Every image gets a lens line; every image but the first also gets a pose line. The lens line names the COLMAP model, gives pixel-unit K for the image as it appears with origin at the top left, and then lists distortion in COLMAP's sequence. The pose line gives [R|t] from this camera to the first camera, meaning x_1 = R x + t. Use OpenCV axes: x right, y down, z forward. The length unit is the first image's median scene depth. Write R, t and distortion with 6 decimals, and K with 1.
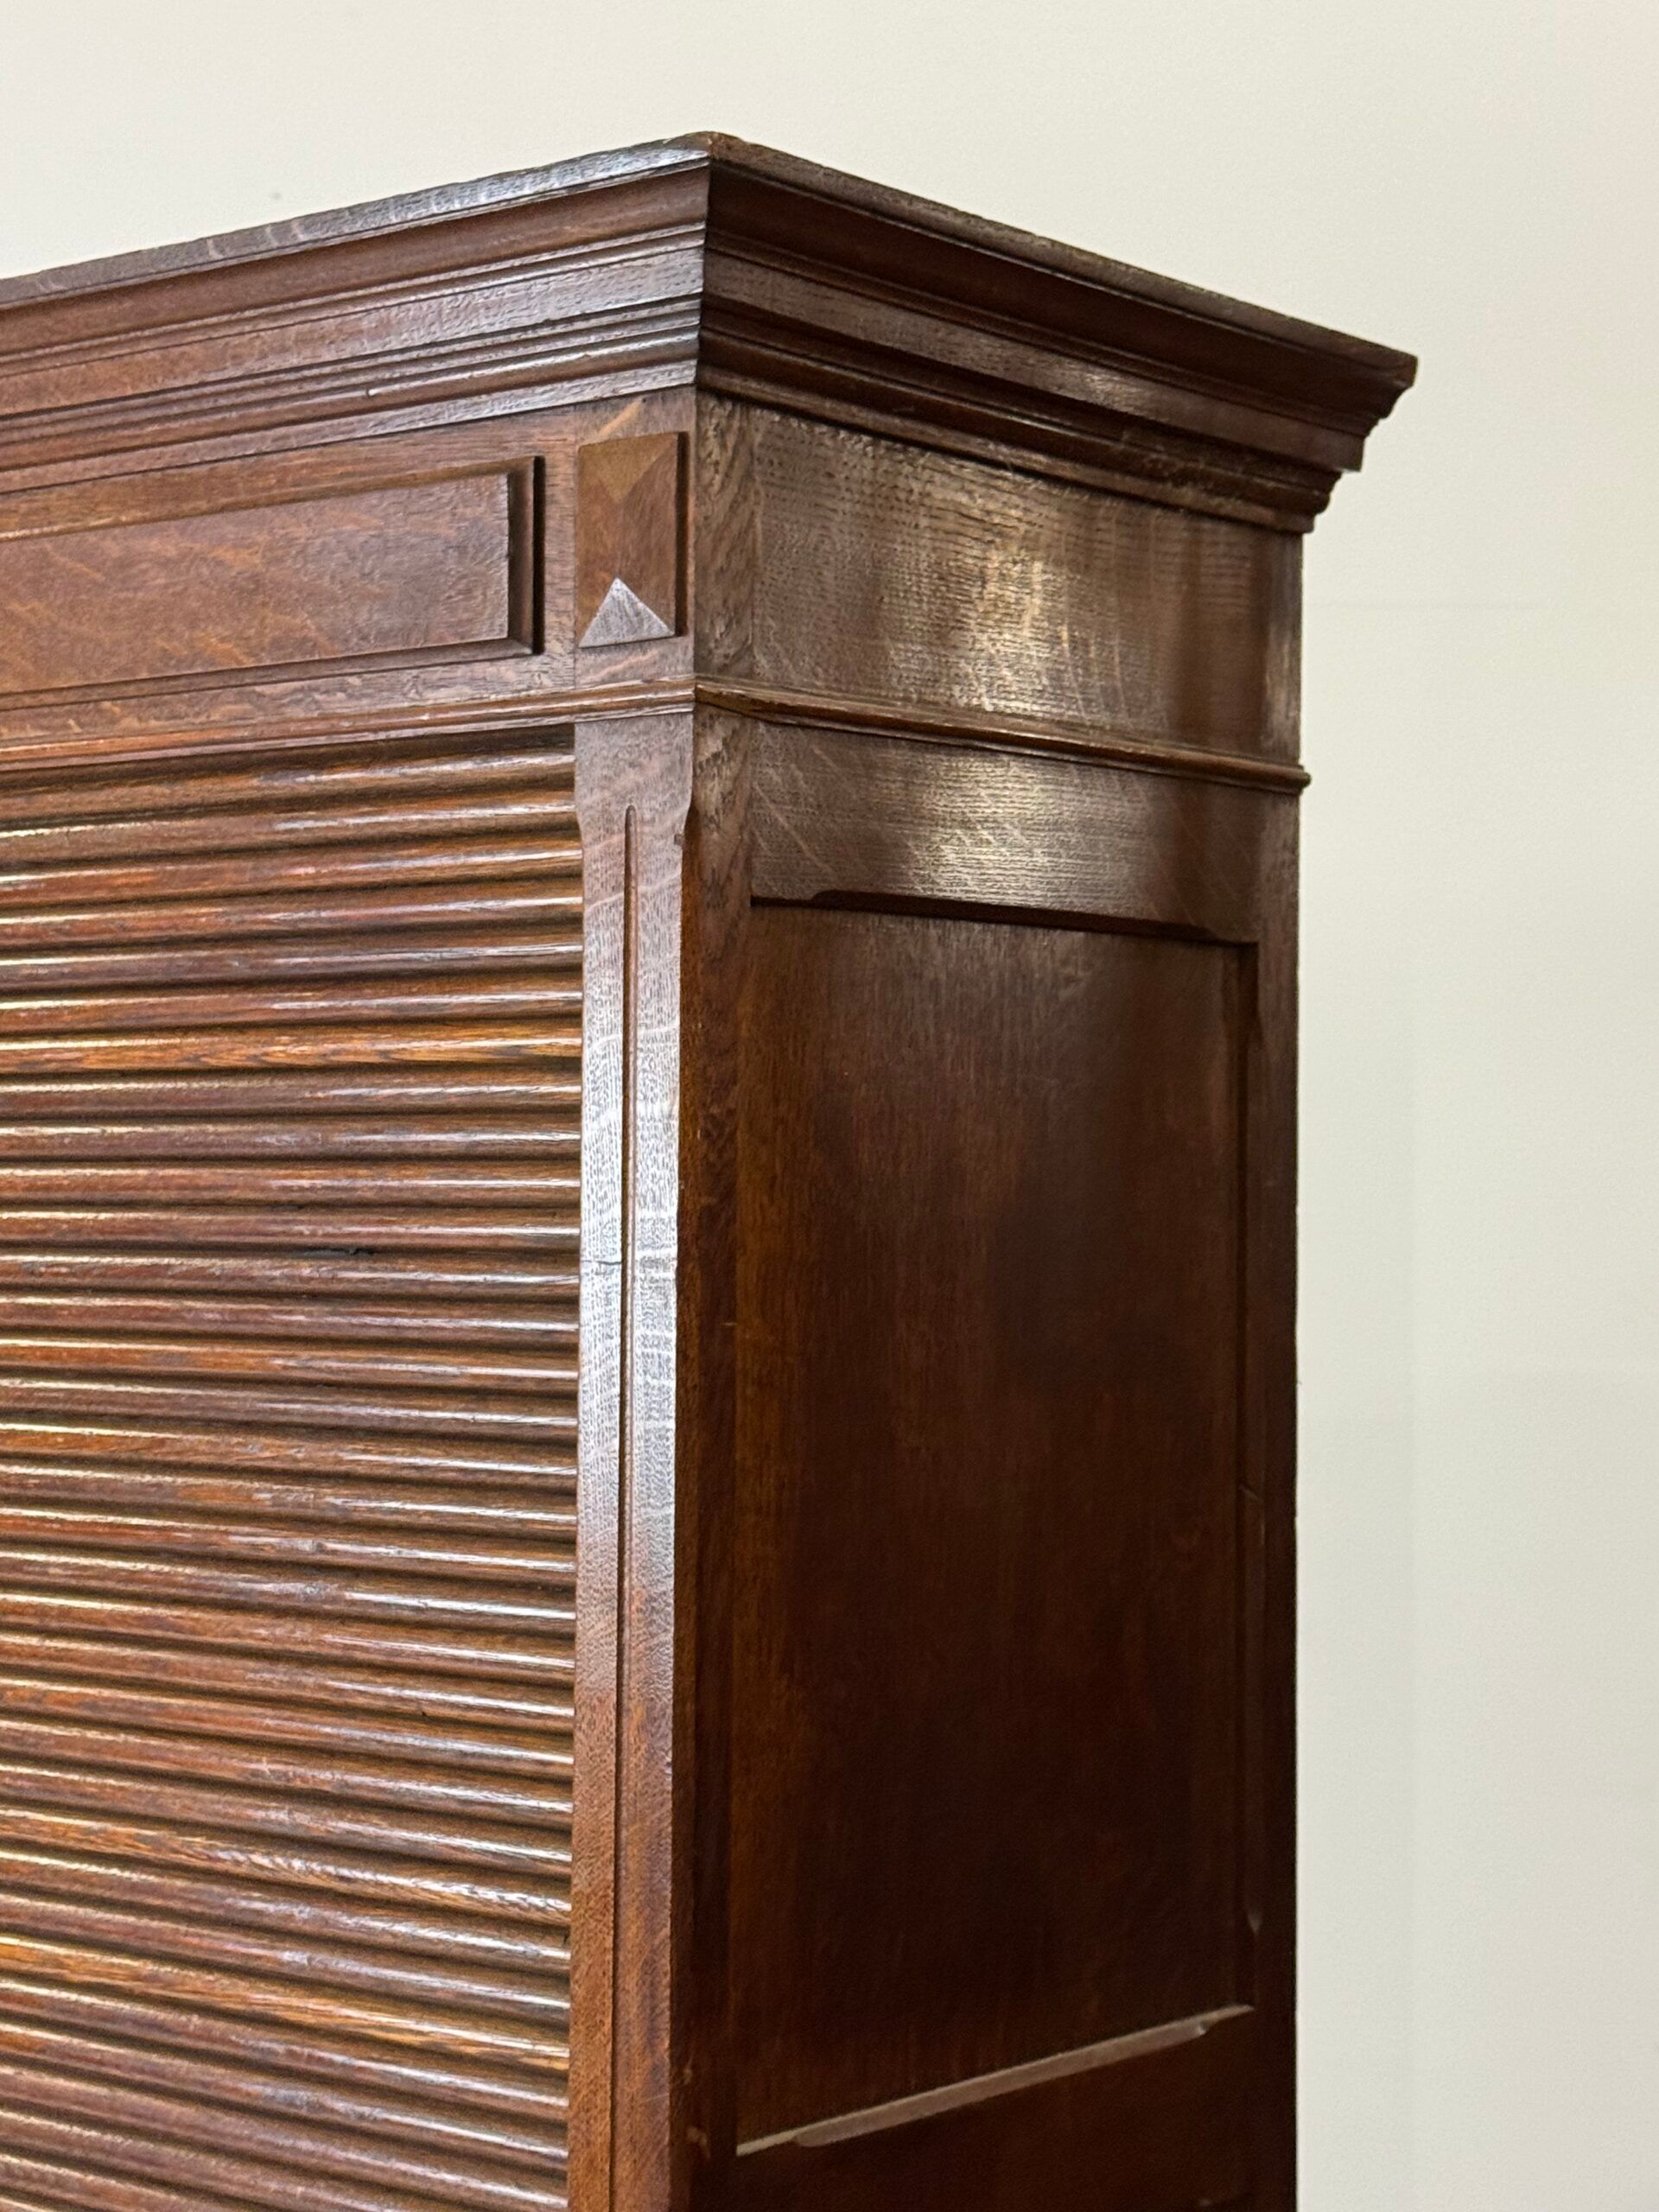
lens RADIAL K [[3742.2, 0, 829.5], [0, 3742.2, 1106.0], [0, 0, 1]] dist [0.163372, -0.019917]
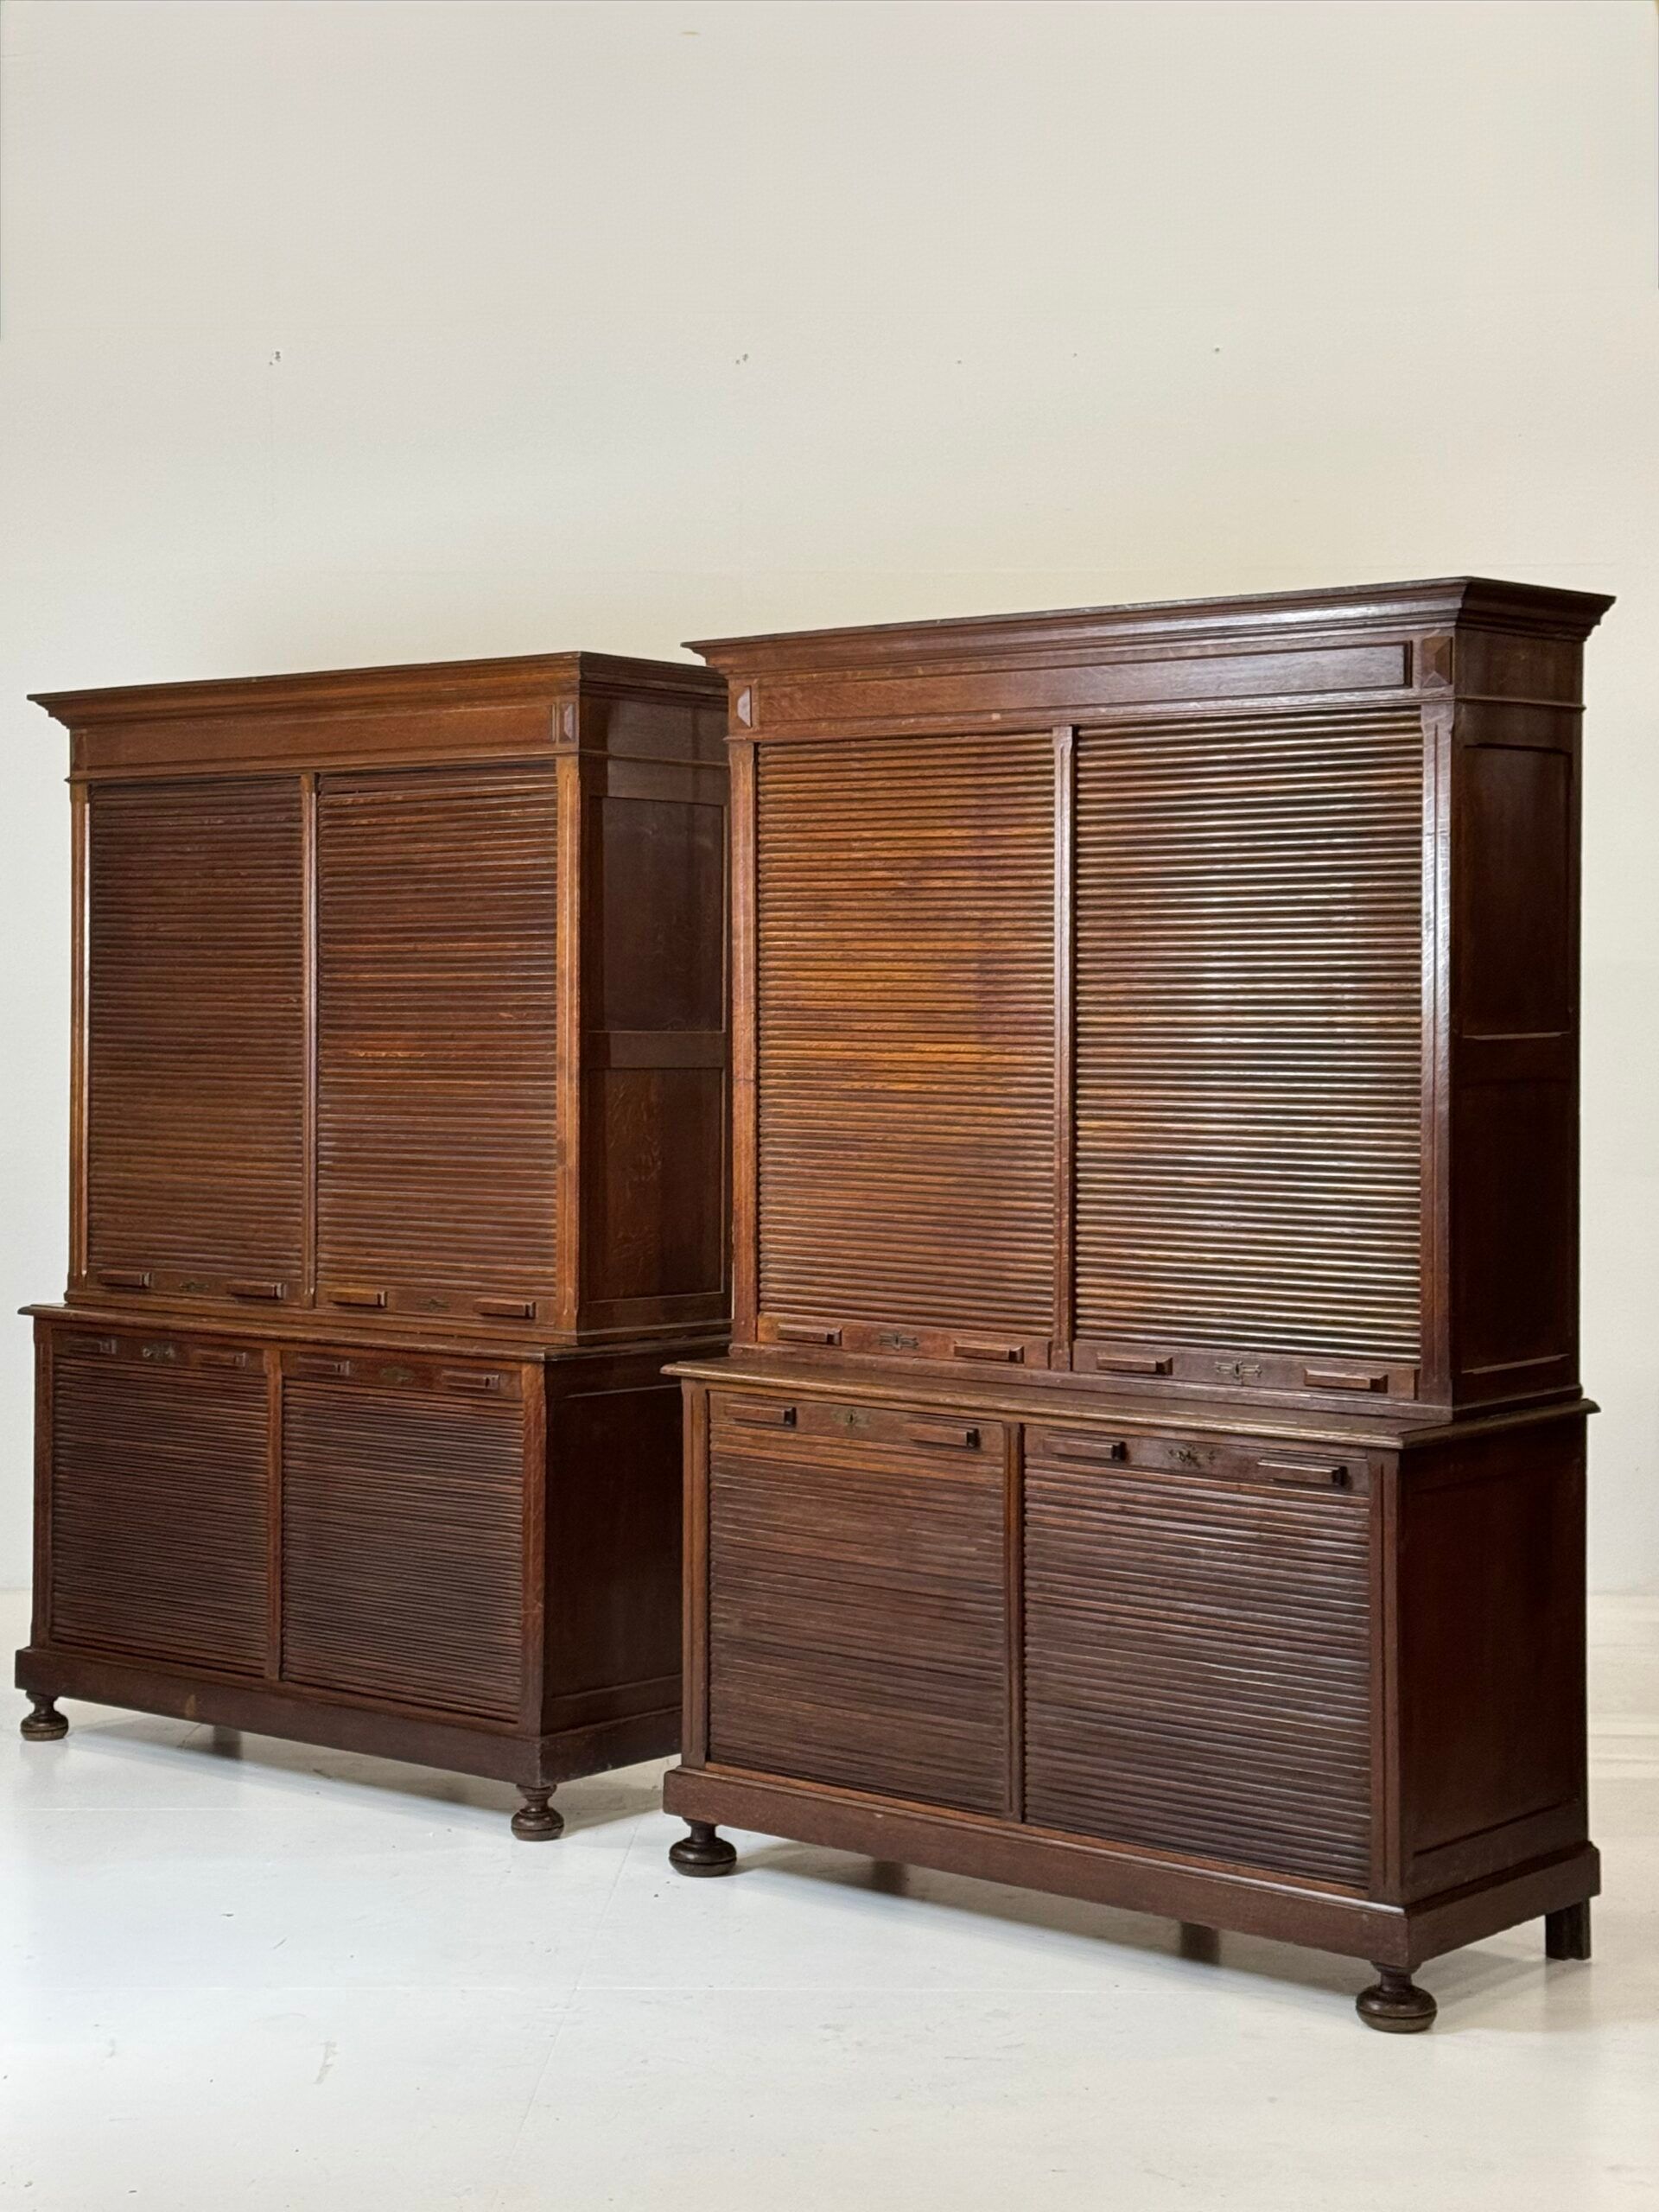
lens RADIAL K [[3742.2, 0, 829.5], [0, 3742.2, 1106.0], [0, 0, 1]] dist [0.163372, -0.019917]
pose [[0.999905, -0.011330, -0.007907, -0.696416], [0.011754, 0.998377, 0.055726, 0.103389], [0.007263, -0.055814, 0.998415, -3.215577]]
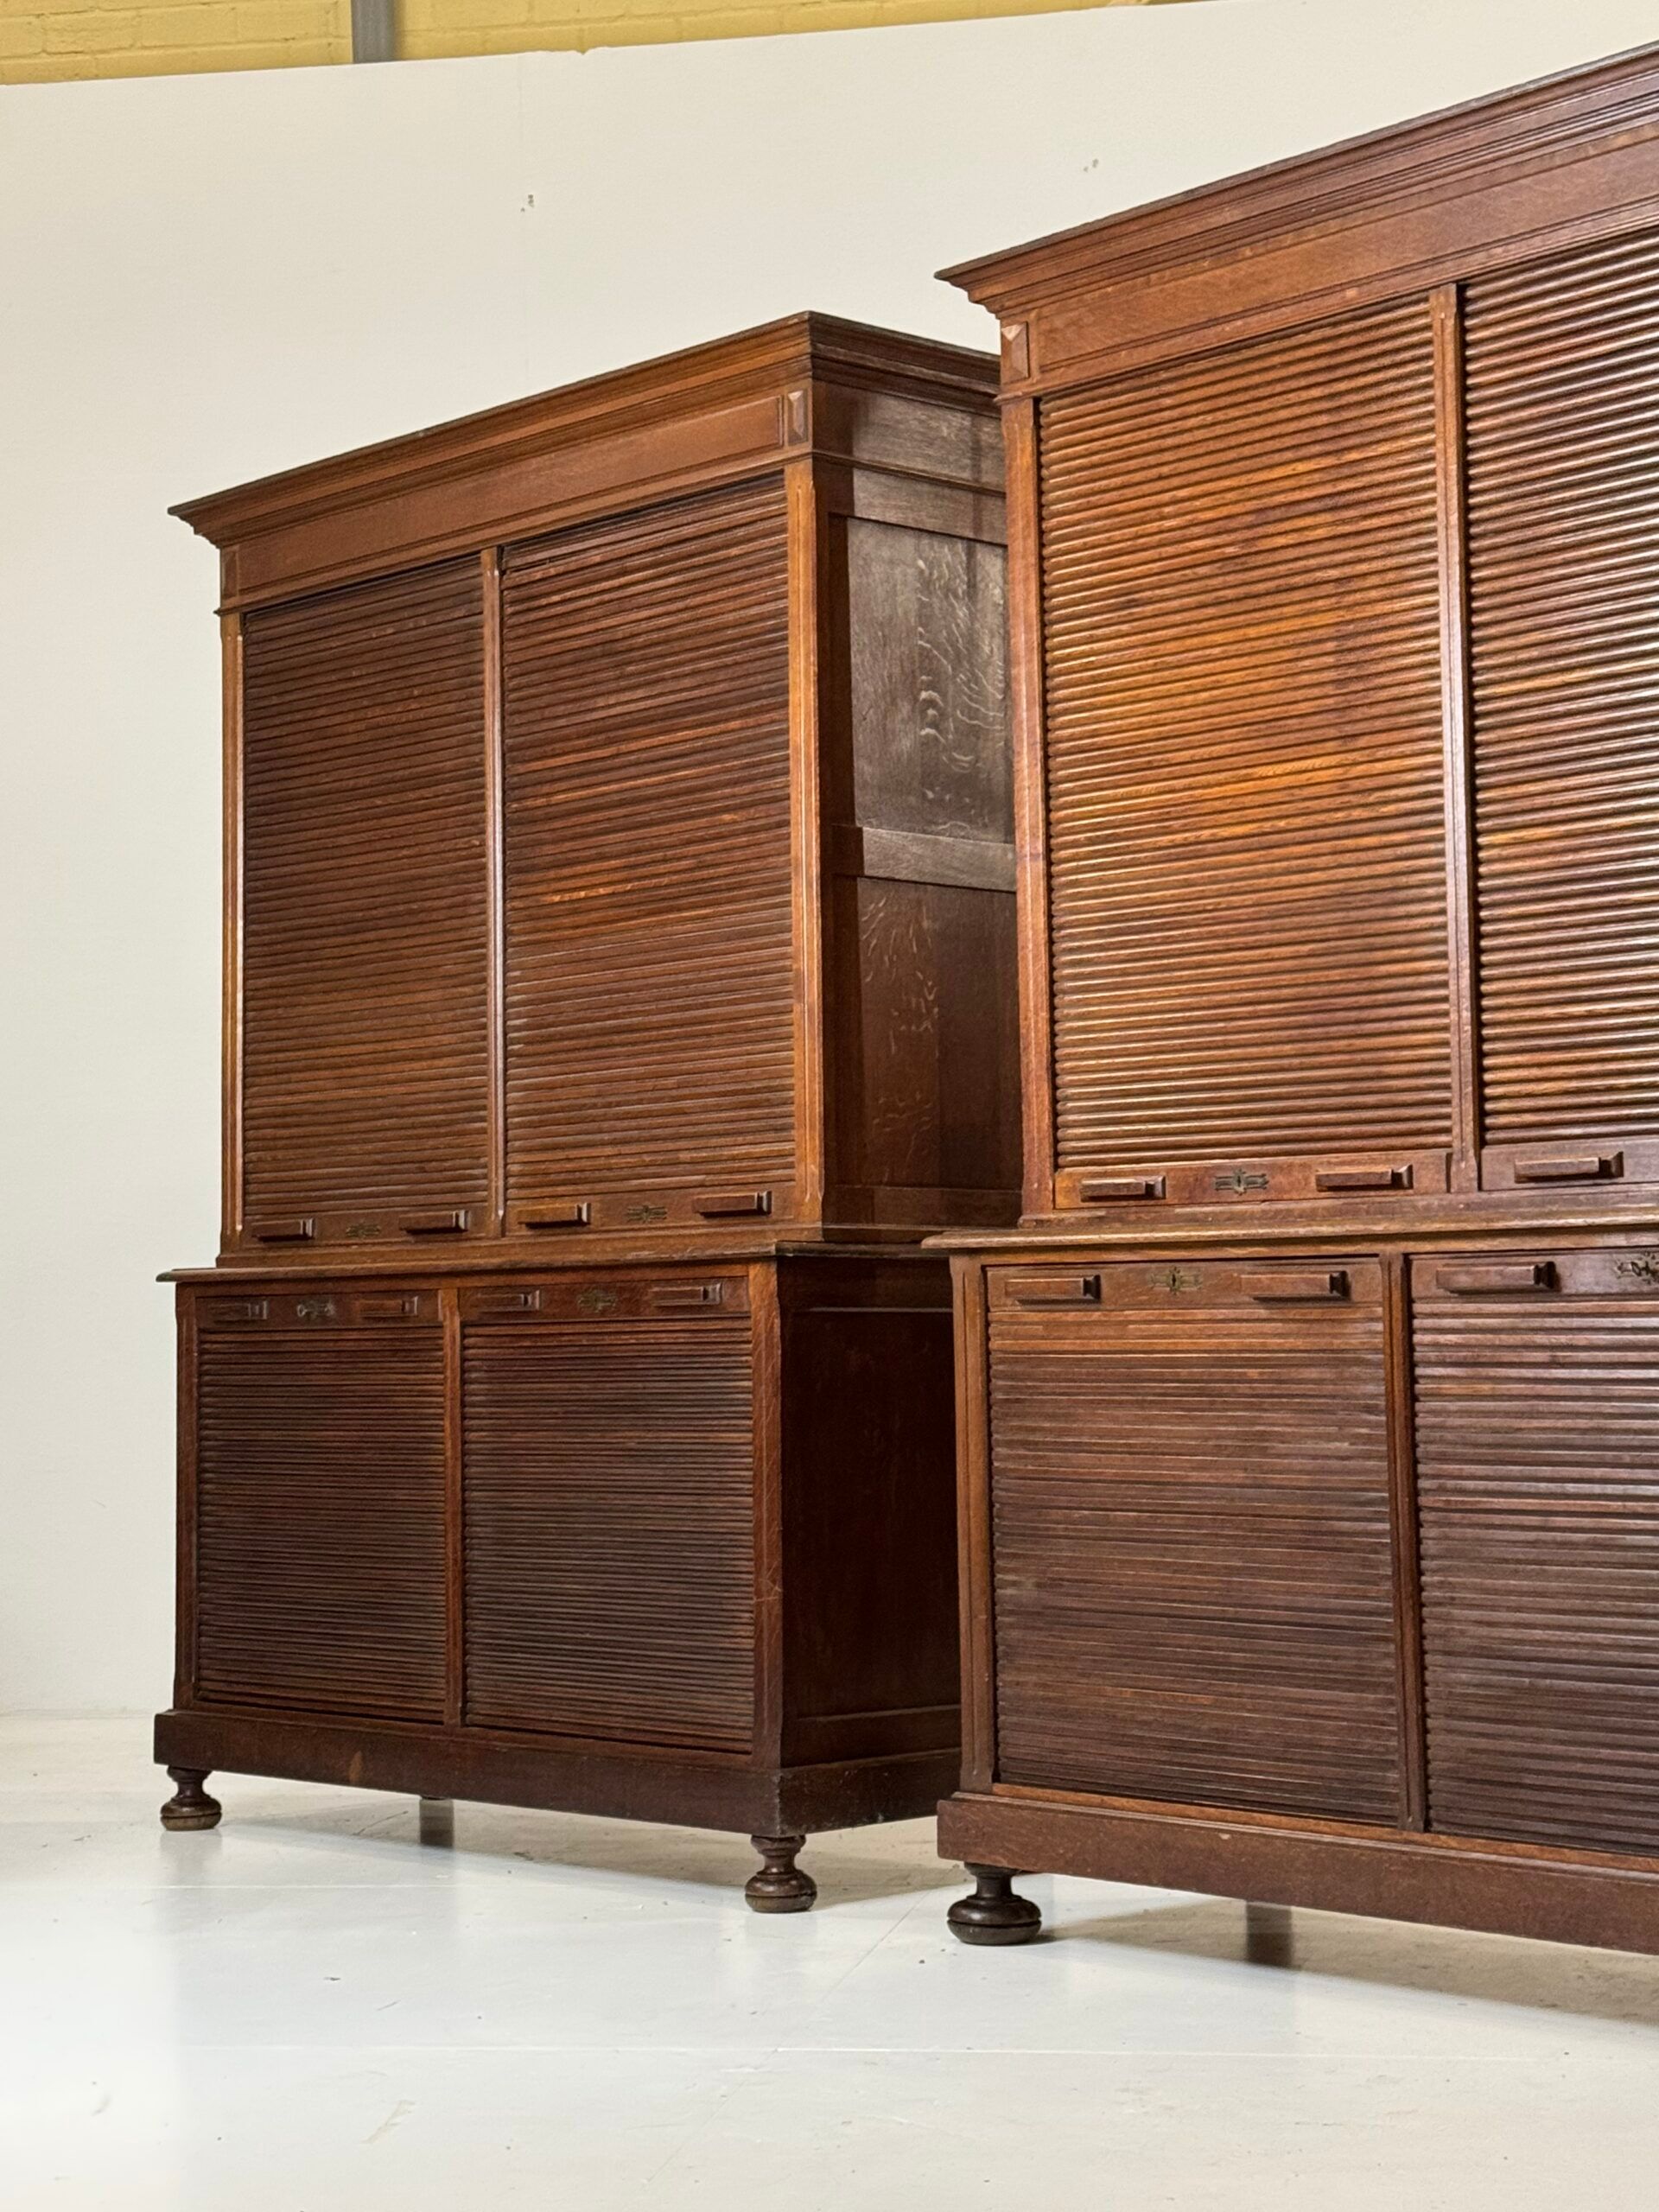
lens RADIAL K [[3968.2, 0, 864.1], [0, 3968.2, 1104.0], [0, 0, 1]] dist [0.139115, 0.127701]
pose [[0.991458, -0.038431, -0.124632, -0.537228], [0.034621, 0.998869, -0.032596, 0.699755], [0.125744, 0.028003, 0.991667, -2.133488]]
